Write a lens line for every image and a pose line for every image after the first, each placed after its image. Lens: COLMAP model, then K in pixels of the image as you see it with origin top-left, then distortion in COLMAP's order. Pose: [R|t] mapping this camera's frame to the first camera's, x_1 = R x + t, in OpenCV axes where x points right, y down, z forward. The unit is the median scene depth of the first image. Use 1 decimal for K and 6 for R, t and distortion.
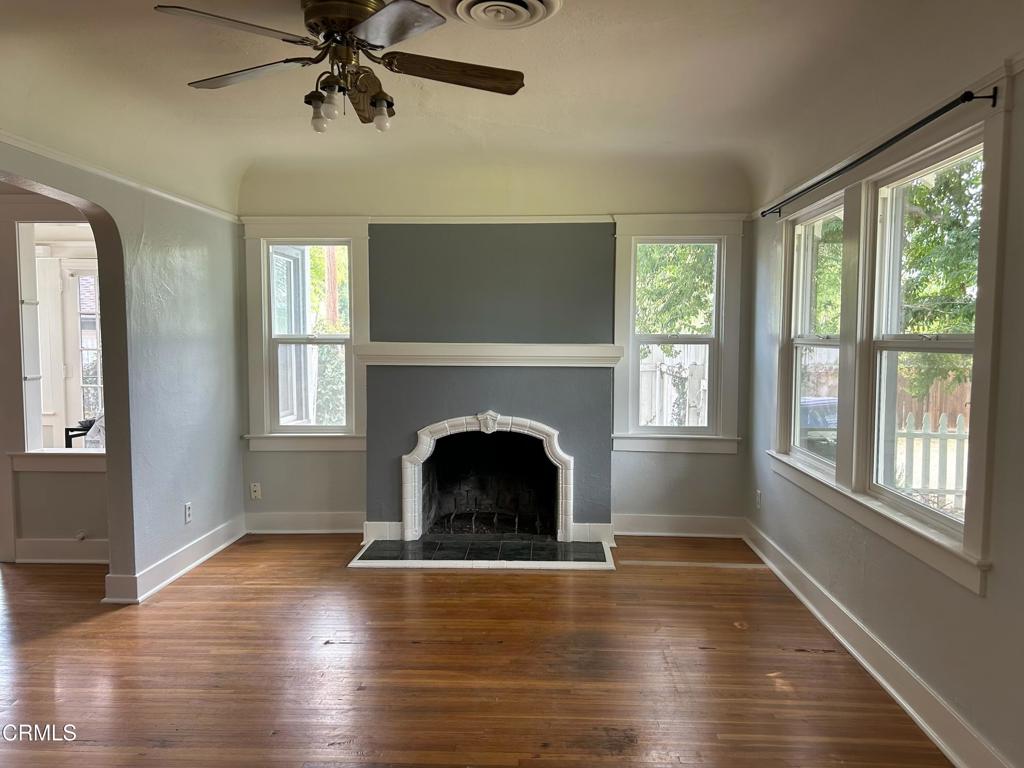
lens RADIAL K [[768.8, 0, 517.4], [0, 768.8, 384.5], [0, 0, 1]] dist [0.092432, -0.124704]
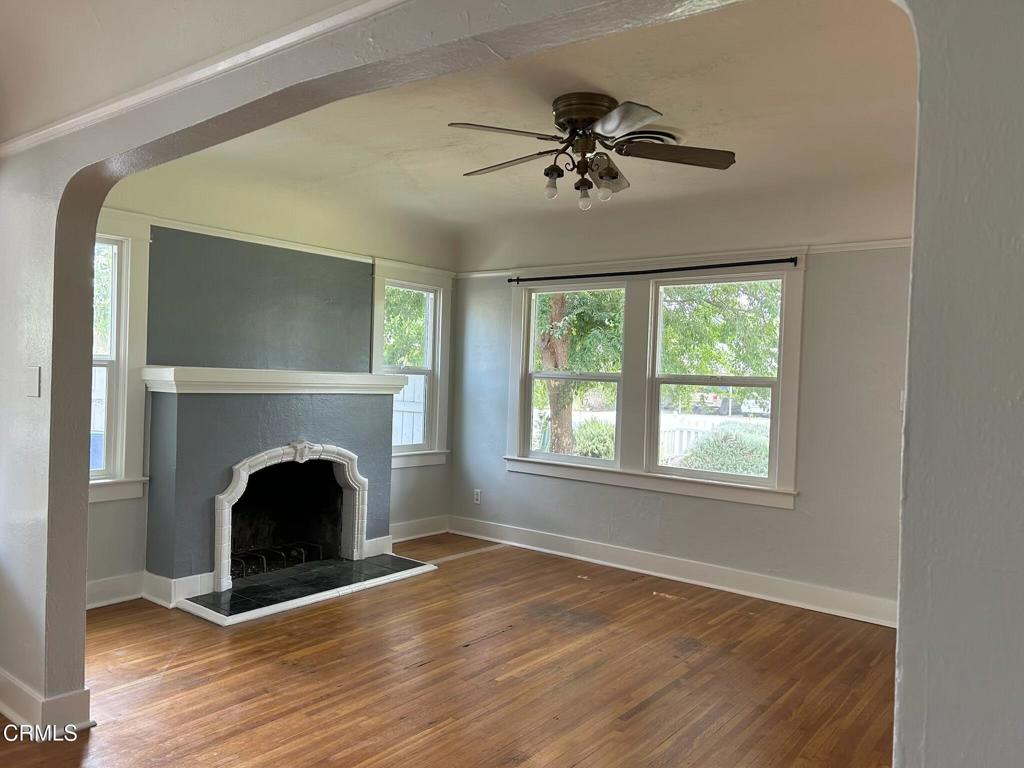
lens RADIAL K [[768.8, 0, 517.4], [0, 768.8, 384.5], [0, 0, 1]] dist [0.092432, -0.124704]
pose [[0.576835, 0.005503, 0.816843, -0.685886], [0.017595, 0.999662, -0.019160, -0.012261], [-0.816672, 0.025425, 0.576542, 0.202340]]
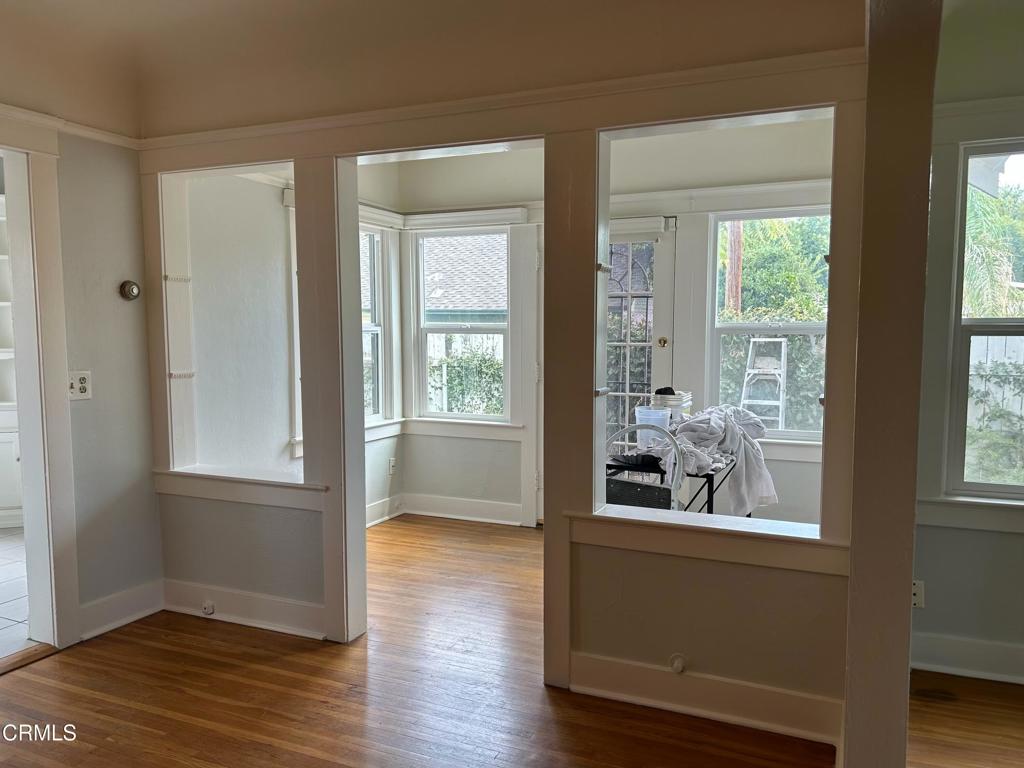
lens RADIAL K [[768.8, 0, 517.4], [0, 768.8, 384.5], [0, 0, 1]] dist [0.092432, -0.124704]
pose [[0.929430, 0.022795, -0.368294, -0.223443], [-0.019082, 0.999724, 0.013720, -0.010544], [0.368505, -0.005724, 0.929608, 0.200597]]
